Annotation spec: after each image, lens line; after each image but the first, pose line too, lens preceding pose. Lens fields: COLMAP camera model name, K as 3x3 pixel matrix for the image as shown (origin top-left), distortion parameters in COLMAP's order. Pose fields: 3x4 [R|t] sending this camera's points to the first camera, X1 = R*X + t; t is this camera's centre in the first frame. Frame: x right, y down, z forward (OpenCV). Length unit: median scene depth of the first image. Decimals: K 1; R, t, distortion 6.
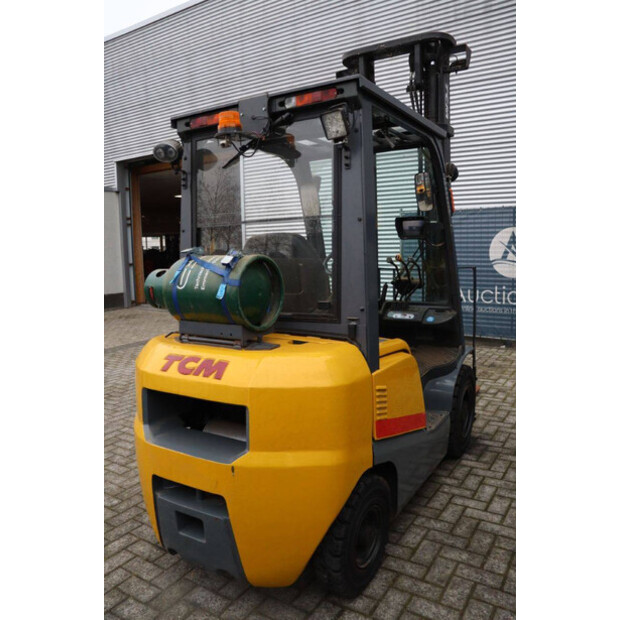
lens RADIAL K [[505.1, 0, 308.6], [0, 505.1, 311.4], [0, 0, 1]] dist [-0.173270, 0.143757]
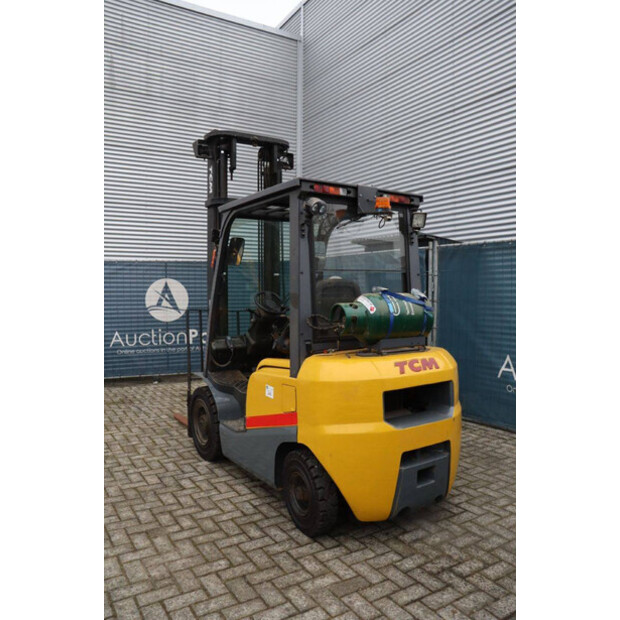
lens RADIAL K [[505.1, 0, 306.3], [0, 505.1, 308.3], [0, 0, 1]] dist [-0.173270, 0.143757]
pose [[0.437461, -0.004379, 0.899227, -1.565833], [0.108282, 0.992968, -0.047842, -0.022709], [-0.892694, 0.118299, 0.434859, 0.566766]]
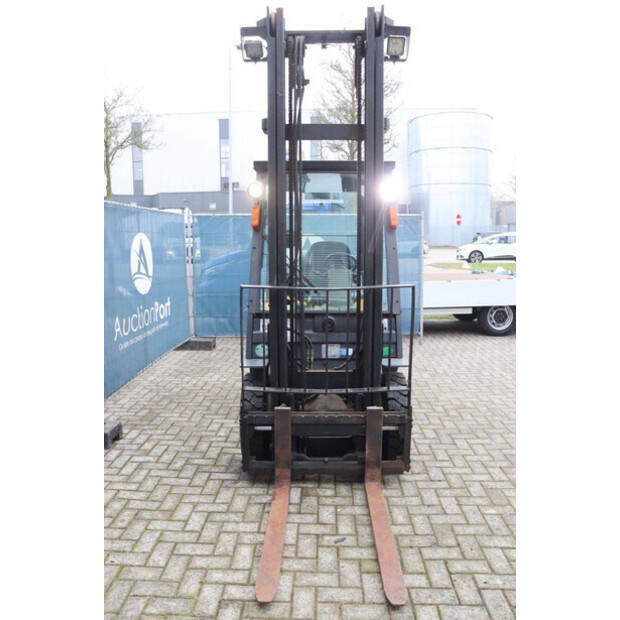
lens RADIAL K [[505.1, 0, 305.0], [0, 505.1, 320.2], [0, 0, 1]] dist [-0.173270, 0.143757]
pose [[-0.864321, 0.108584, -0.491079, 1.126896], [-0.037608, 0.959729, 0.278400, -0.457964], [0.501532, 0.259095, -0.825430, 3.005305]]
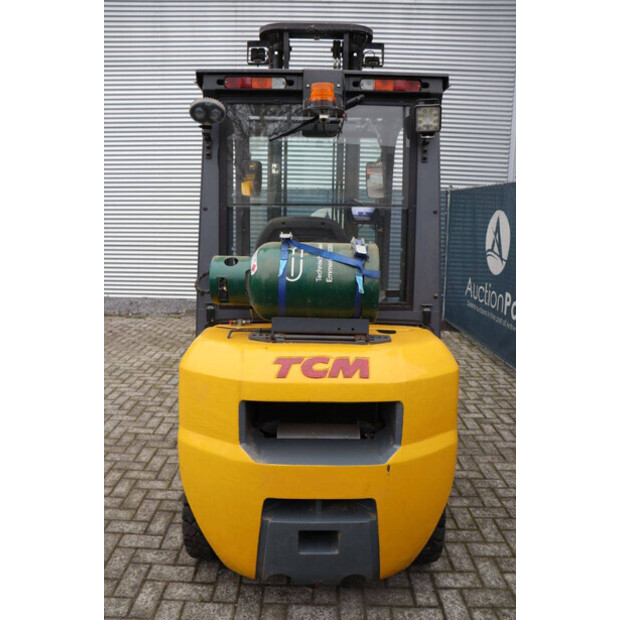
lens RADIAL K [[505.1, 0, 303.3], [0, 505.1, 311.3], [0, 0, 1]] dist [-0.173270, 0.143757]
pose [[0.852914, -0.055451, 0.519098, -0.656454], [0.027770, 0.997754, 0.060954, -0.042865], [-0.521312, -0.037573, 0.852538, 0.228155]]
